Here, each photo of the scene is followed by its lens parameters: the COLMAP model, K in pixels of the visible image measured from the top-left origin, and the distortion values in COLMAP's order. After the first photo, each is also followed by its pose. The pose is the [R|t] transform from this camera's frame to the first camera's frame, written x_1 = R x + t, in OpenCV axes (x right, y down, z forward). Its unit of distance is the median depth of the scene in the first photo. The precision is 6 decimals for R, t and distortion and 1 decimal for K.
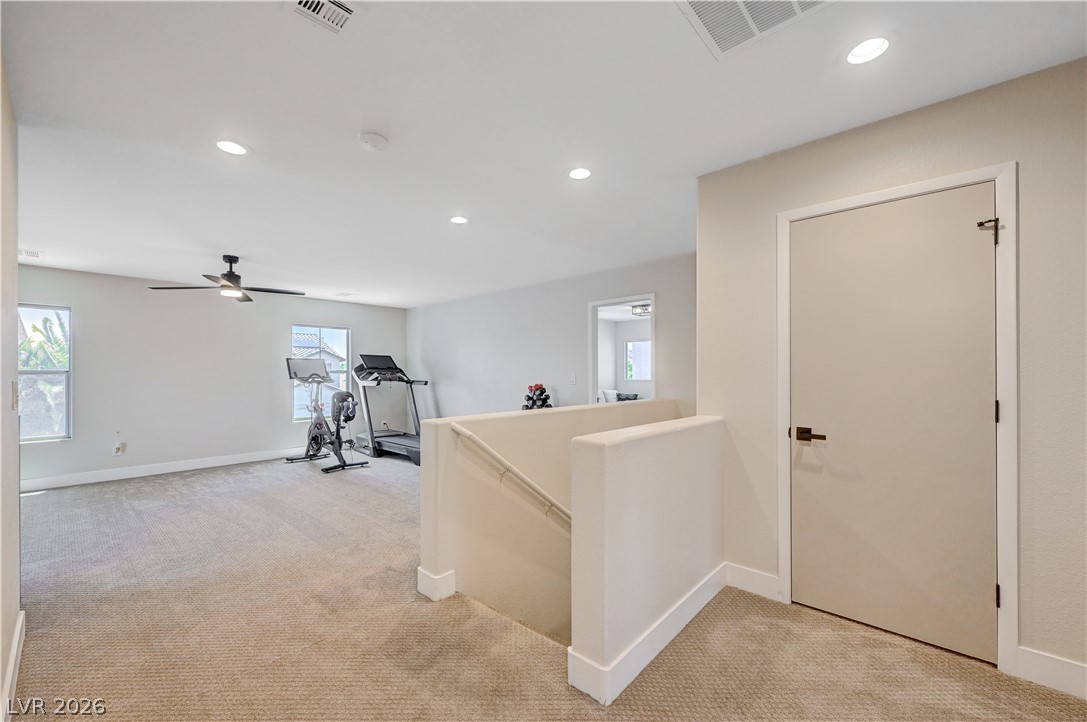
lens RADIAL K [[435.4, 0, 543.8], [0, 435.4, 366.3], [0, 0, 1]] dist [0.005172, 0.000214]
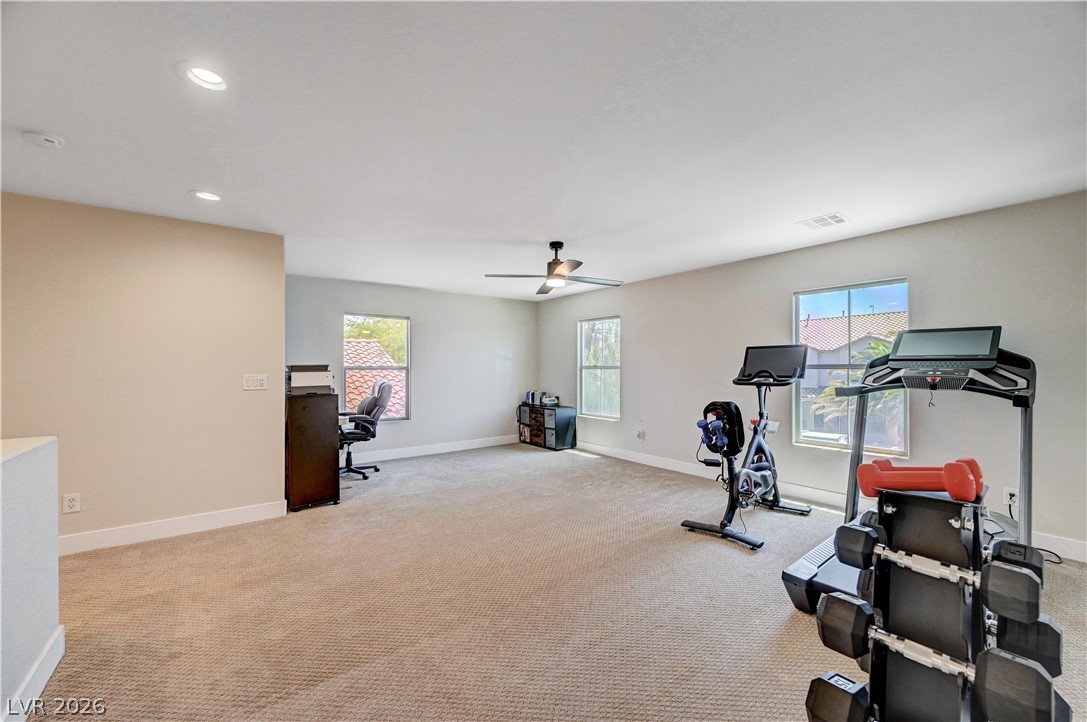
lens RADIAL K [[435.4, 0, 543.8], [0, 435.4, 366.3], [0, 0, 1]] dist [0.005172, 0.000214]
pose [[-0.183402, 0.002315, -0.983035, 0.136300], [0.016519, 0.999863, -0.000727, 0.007070], [0.982899, -0.016372, -0.183415, 0.818696]]
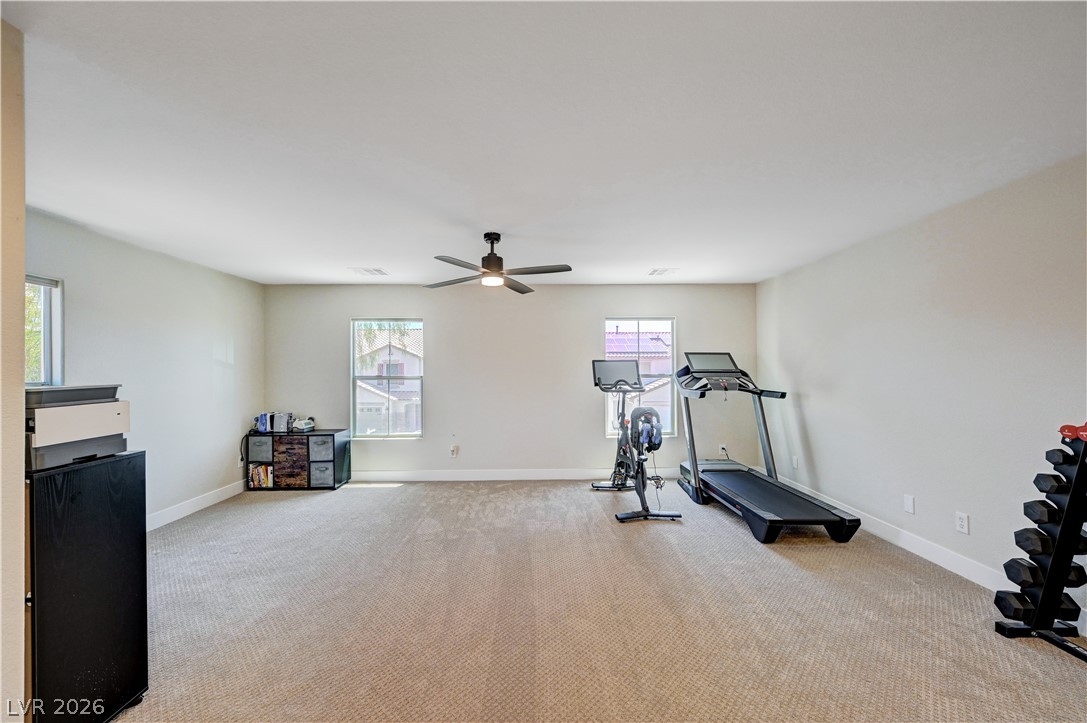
lens RADIAL K [[443.5, 0, 545.3], [0, 443.5, 364.2], [0, 0, 1]] dist [0.002544, 0.000099]
pose [[0.689994, -0.009377, -0.723755, -0.053309], [0.013007, 0.999915, -0.000555, -0.011836], [0.723699, -0.009031, 0.690057, 0.370231]]
